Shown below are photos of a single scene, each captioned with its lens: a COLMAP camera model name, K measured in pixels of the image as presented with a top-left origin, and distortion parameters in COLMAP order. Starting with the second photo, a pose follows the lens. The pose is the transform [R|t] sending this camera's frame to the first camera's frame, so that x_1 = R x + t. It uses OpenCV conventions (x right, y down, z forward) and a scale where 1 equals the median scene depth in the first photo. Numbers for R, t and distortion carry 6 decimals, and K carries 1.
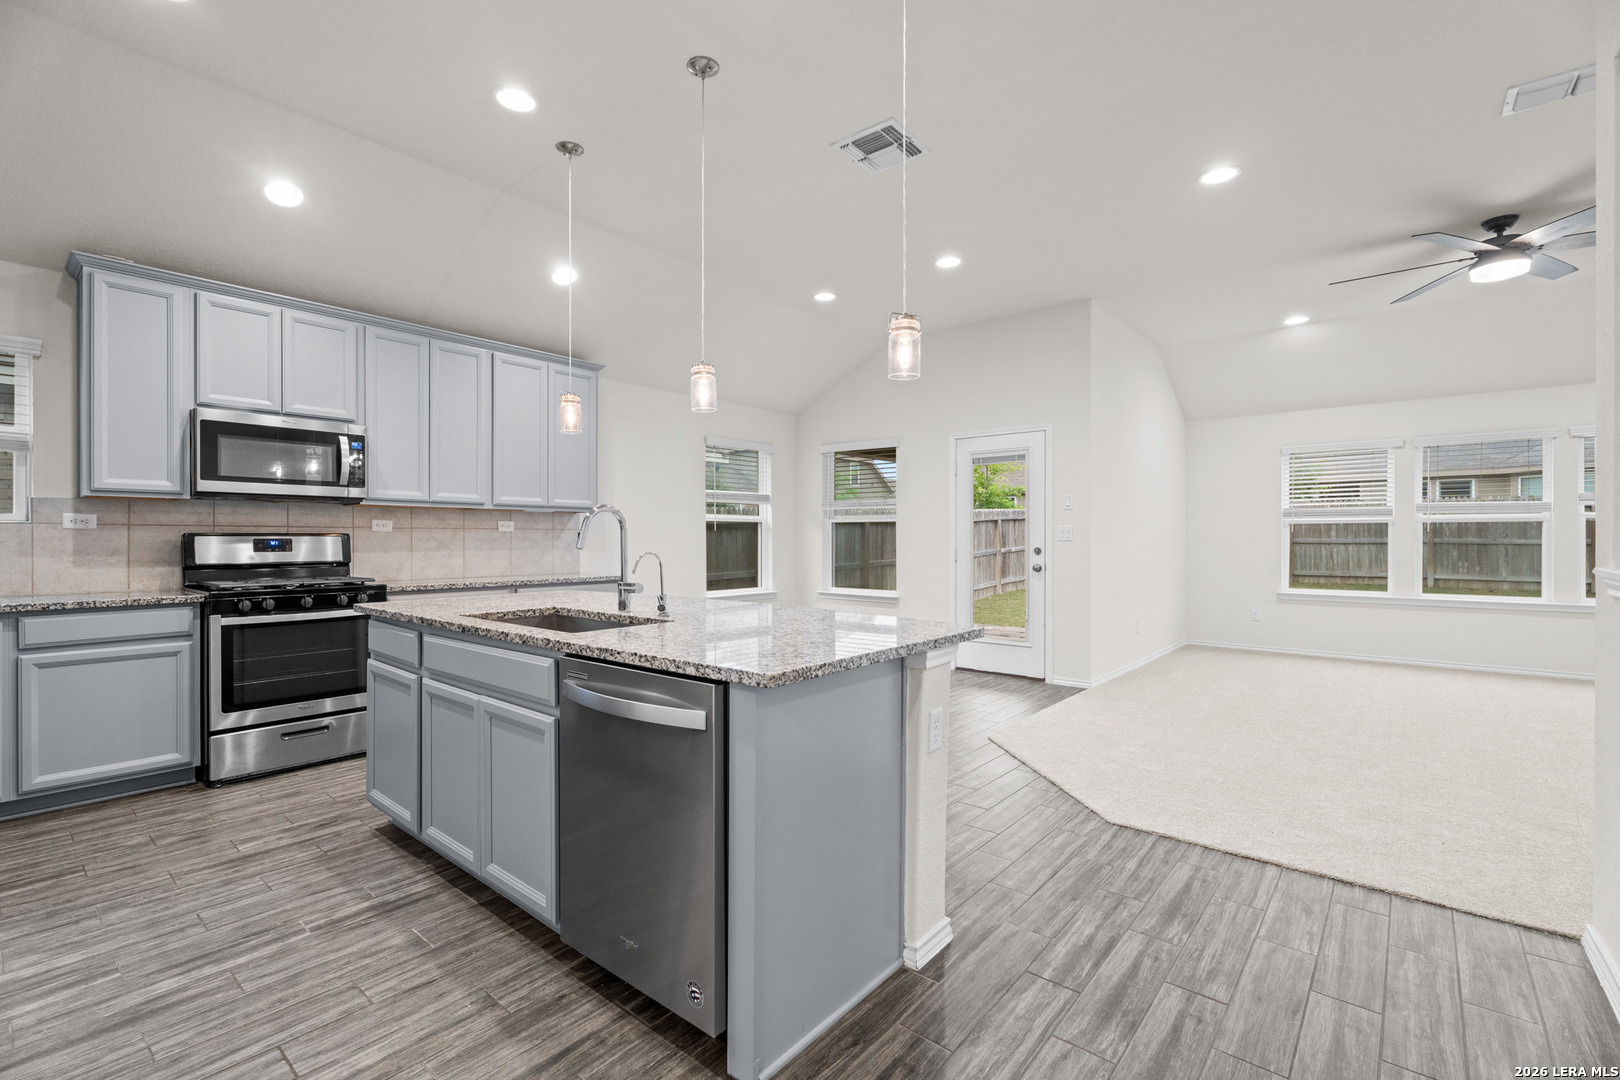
lens RADIAL K [[718.1, 0, 800.2], [0, 718.1, 536.5], [0, 0, 1]] dist [0.006376, -0.002296]
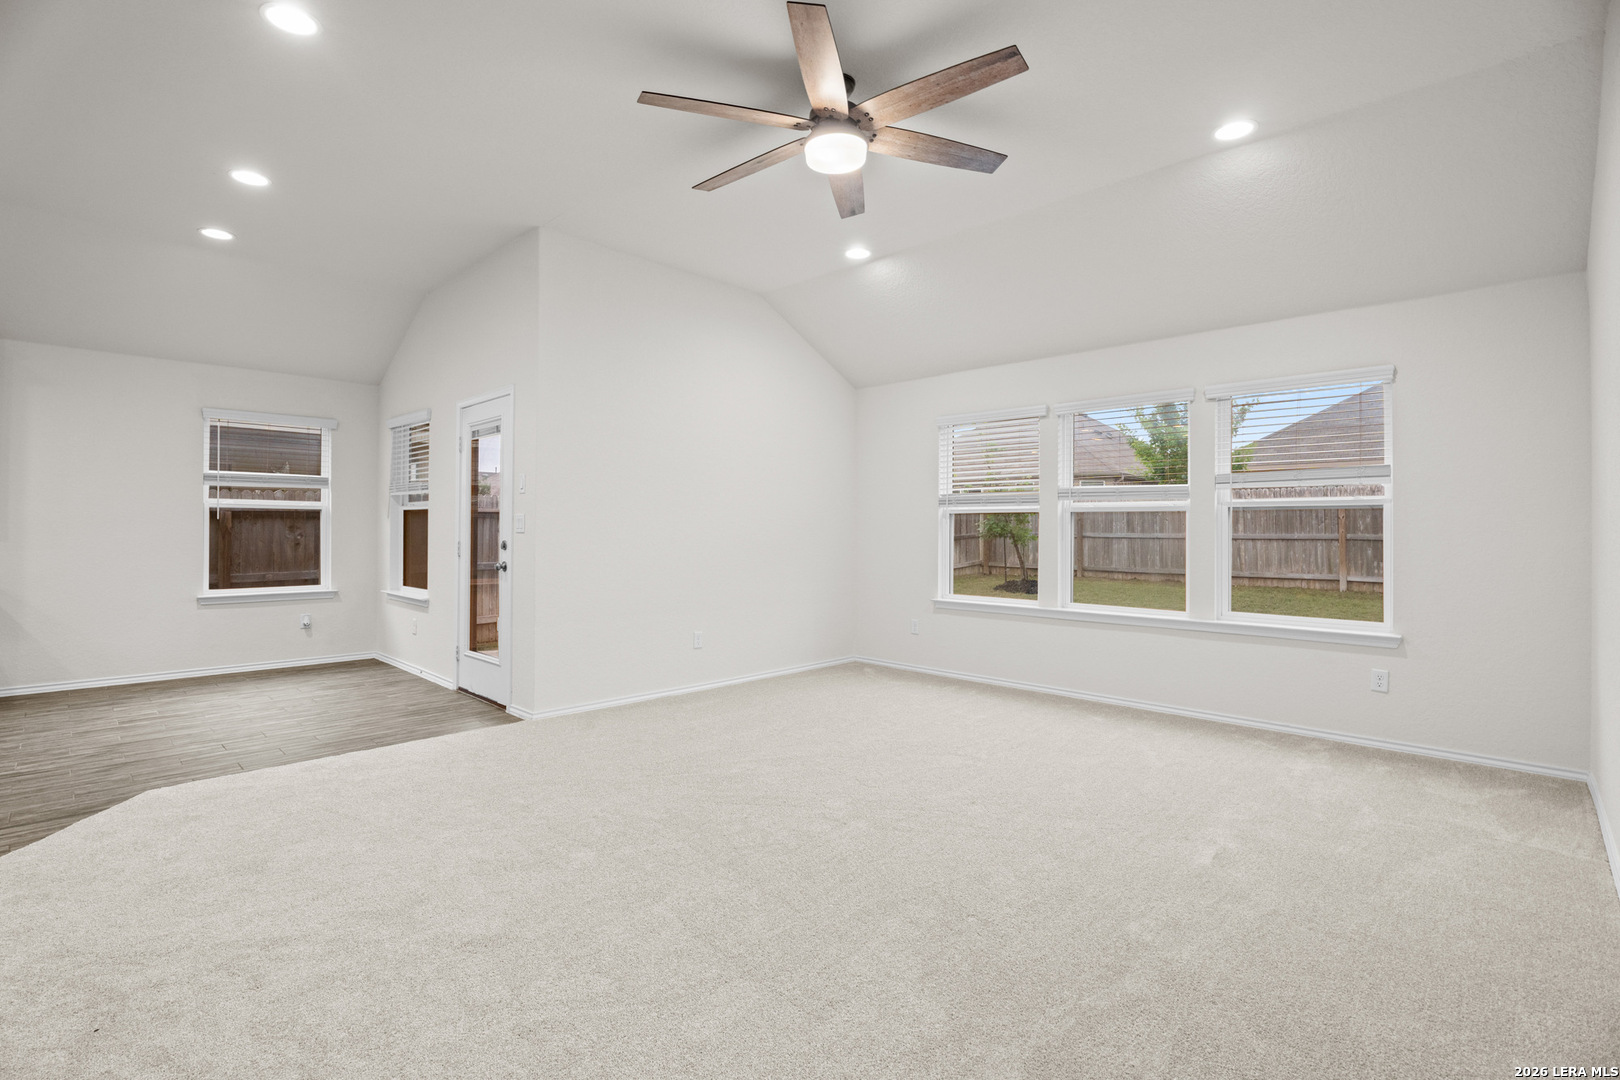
lens RADIAL K [[718.1, 0, 798.7], [0, 718.1, 518.8], [0, 0, 1]] dist [0.006376, -0.002296]
pose [[0.997462, 0.004891, -0.071026, 0.713697], [-0.005892, 0.999886, -0.013892, 0.000017], [0.070950, 0.014275, 0.997378, 0.226458]]
